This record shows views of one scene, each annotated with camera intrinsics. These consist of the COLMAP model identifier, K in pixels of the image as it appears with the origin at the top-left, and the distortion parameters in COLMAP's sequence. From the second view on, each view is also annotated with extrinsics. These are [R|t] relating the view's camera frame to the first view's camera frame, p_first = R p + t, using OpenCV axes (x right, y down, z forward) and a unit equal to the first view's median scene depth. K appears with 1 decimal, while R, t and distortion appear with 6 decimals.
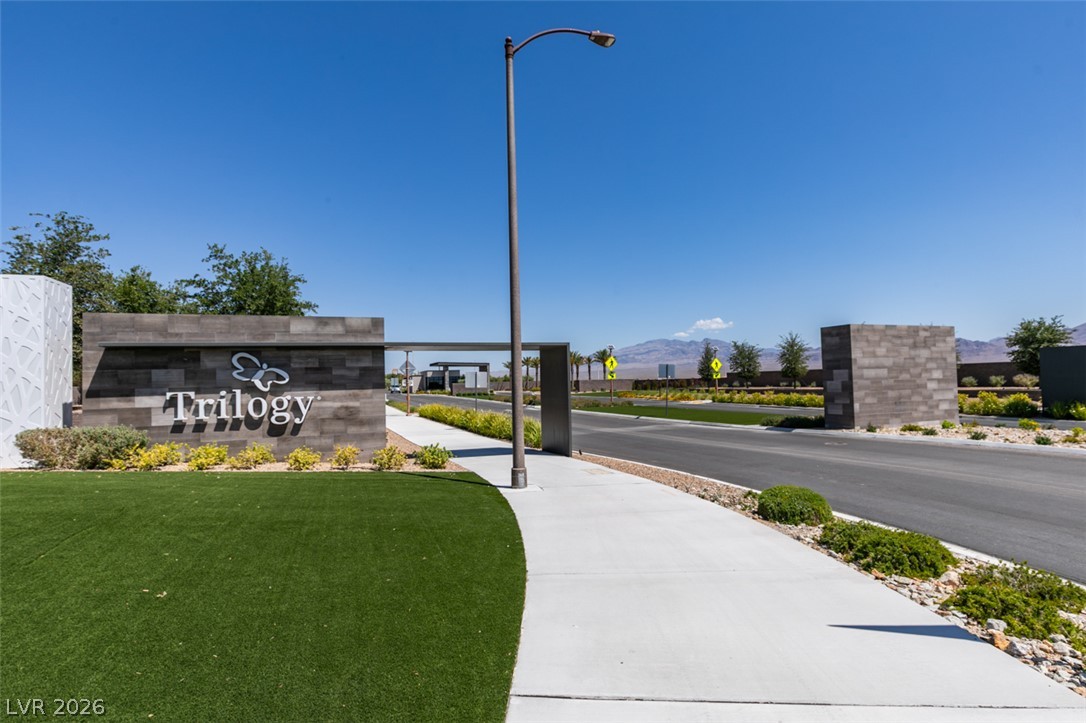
lens RADIAL K [[552.2, 0, 541.5], [0, 552.2, 363.6], [0, 0, 1]] dist [0.004981, -0.000352]
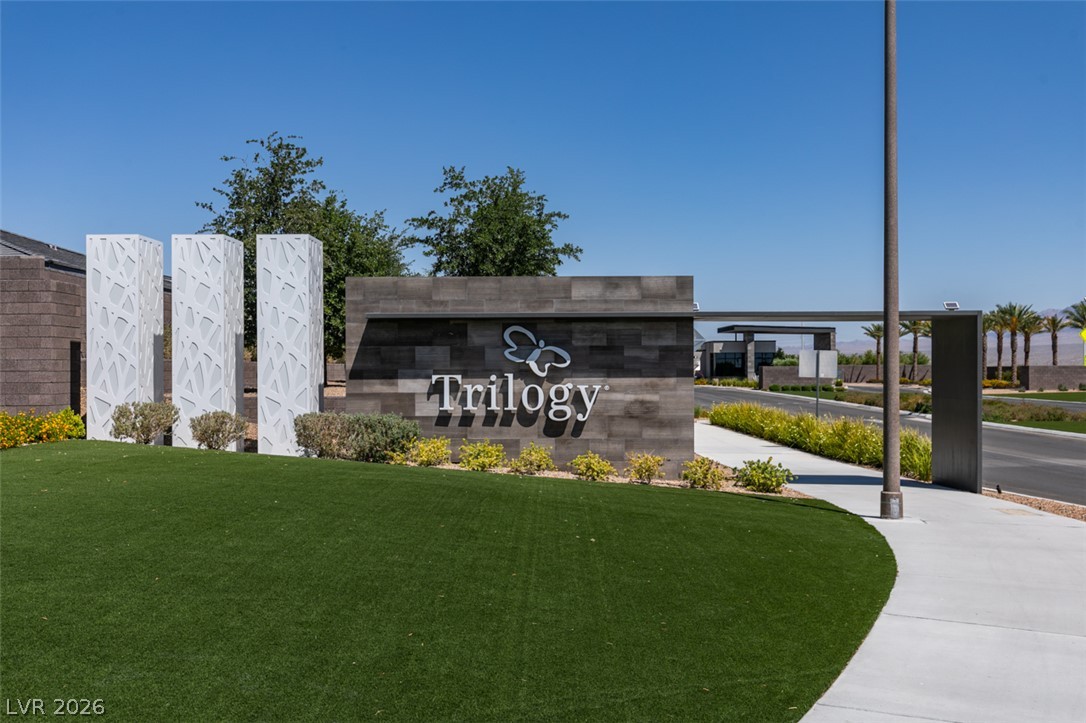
lens RADIAL K [[1090.0, 0, 539.9], [0, 1090.0, 364.6], [0, 0, 1]] dist [0.029656, 0.000000]
pose [[0.937093, 0.023288, -0.348302, 0.017528], [-0.010774, 0.999226, 0.037823, -0.022252], [0.348913, -0.031691, 0.936619, -0.385641]]
